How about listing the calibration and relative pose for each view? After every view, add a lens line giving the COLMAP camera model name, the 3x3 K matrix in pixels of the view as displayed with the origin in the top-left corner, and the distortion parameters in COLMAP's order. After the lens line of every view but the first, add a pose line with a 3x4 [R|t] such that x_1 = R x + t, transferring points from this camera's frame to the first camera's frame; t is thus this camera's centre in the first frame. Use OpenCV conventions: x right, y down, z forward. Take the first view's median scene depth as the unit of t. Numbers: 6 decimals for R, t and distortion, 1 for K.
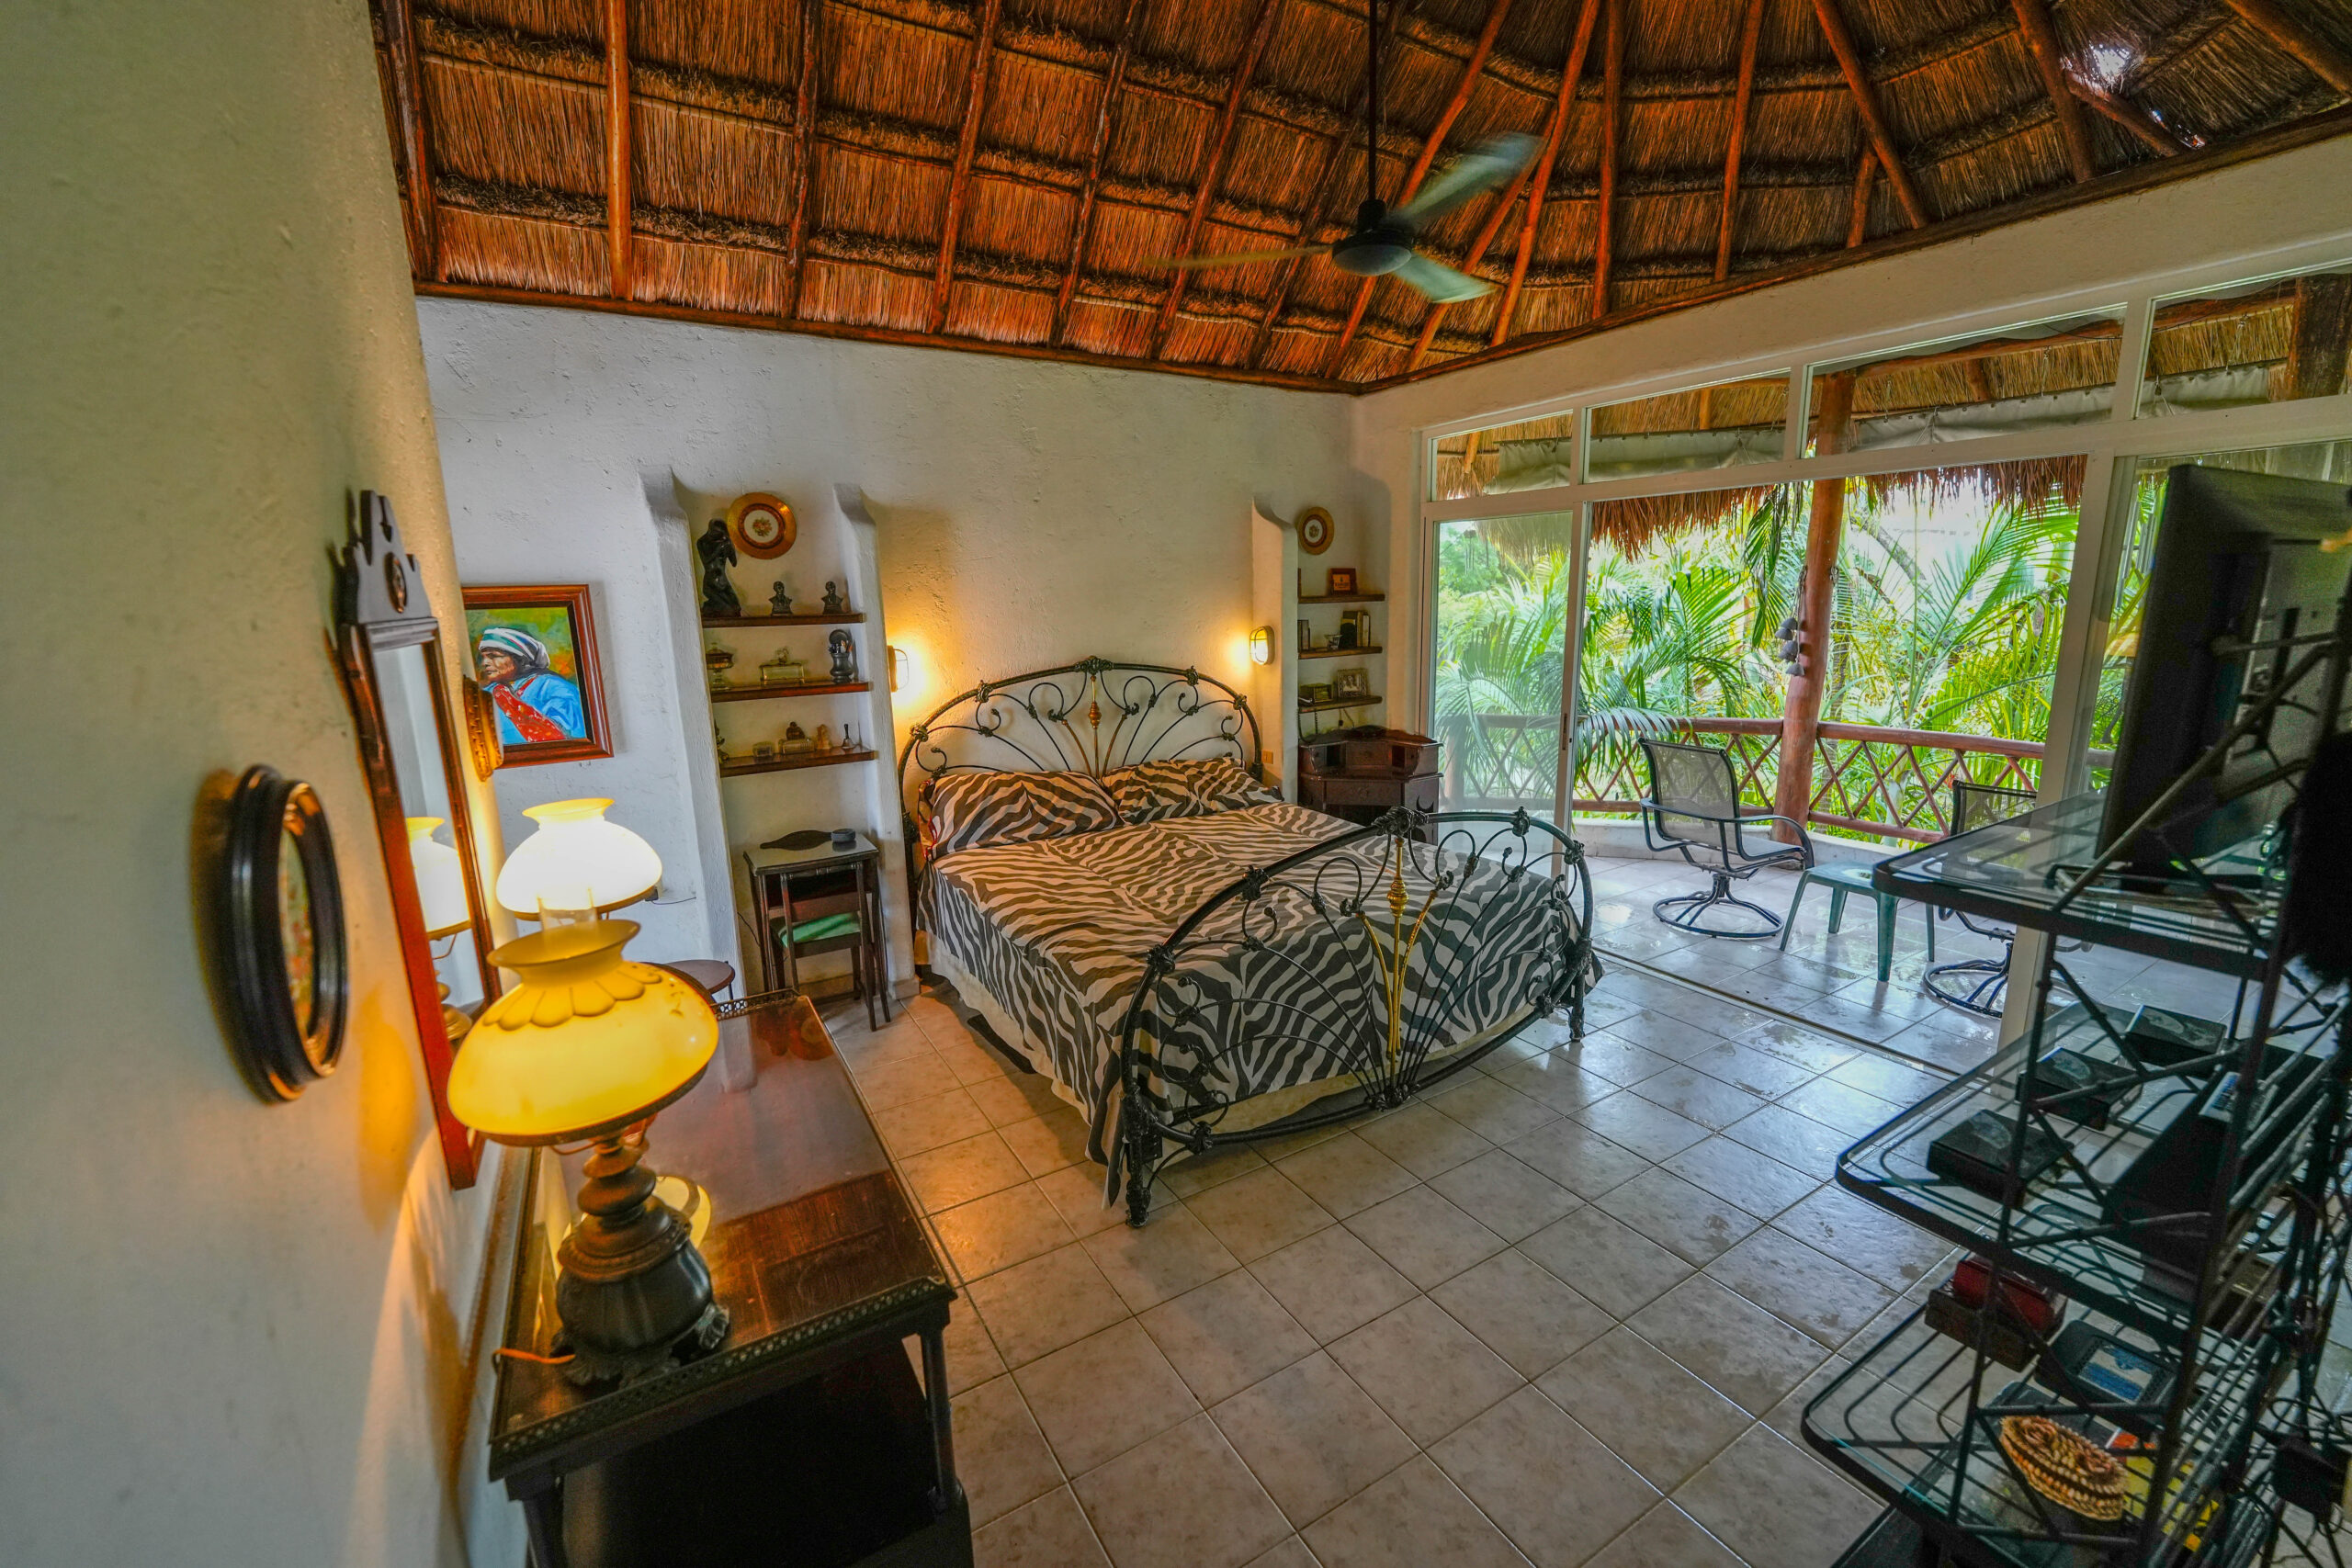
lens RADIAL K [[951.4, 0, 1179.9], [0, 951.4, 784.8], [0, 0, 1]] dist [-0.007023, -0.002319]
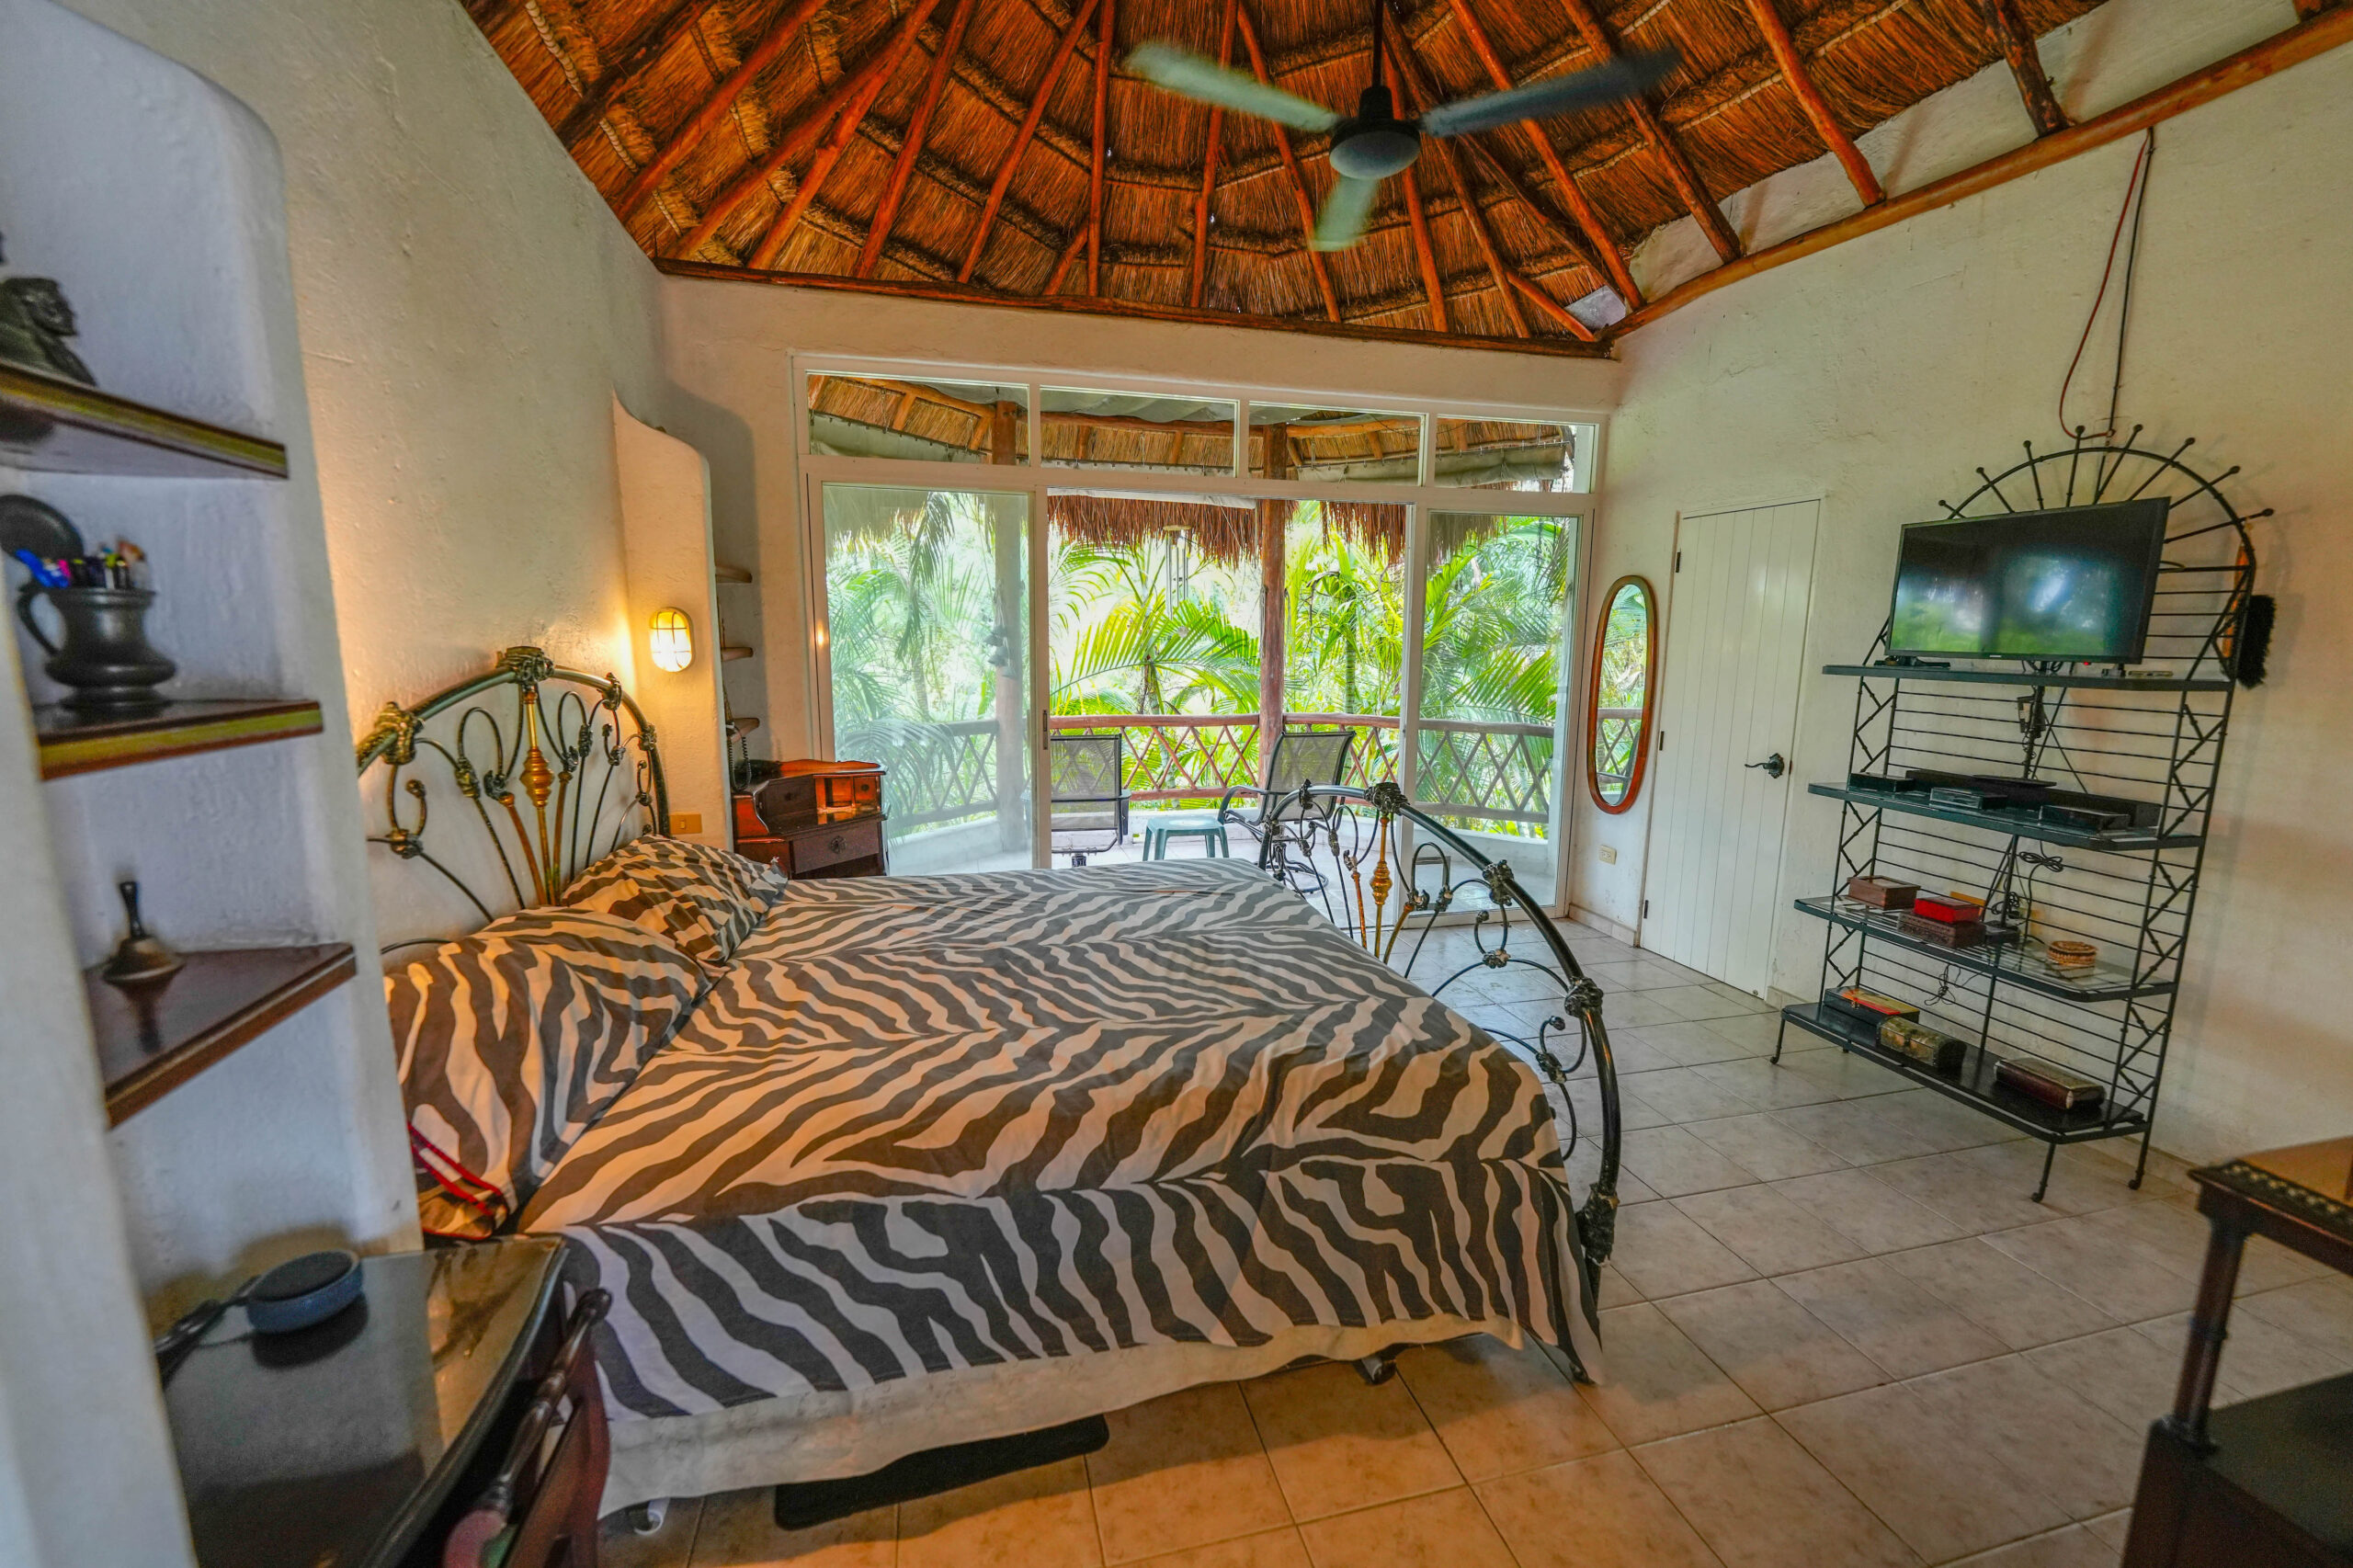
lens RADIAL K [[951.9, 0, 1180.4], [0, 951.9, 784.8], [0, 0, 1]] dist [-0.007023, -0.002319]
pose [[0.282514, -0.128084, 0.950674, -0.493505], [0.176106, 0.981127, 0.079853, -0.058750], [-0.942959, 0.144860, 0.299739, 0.648321]]
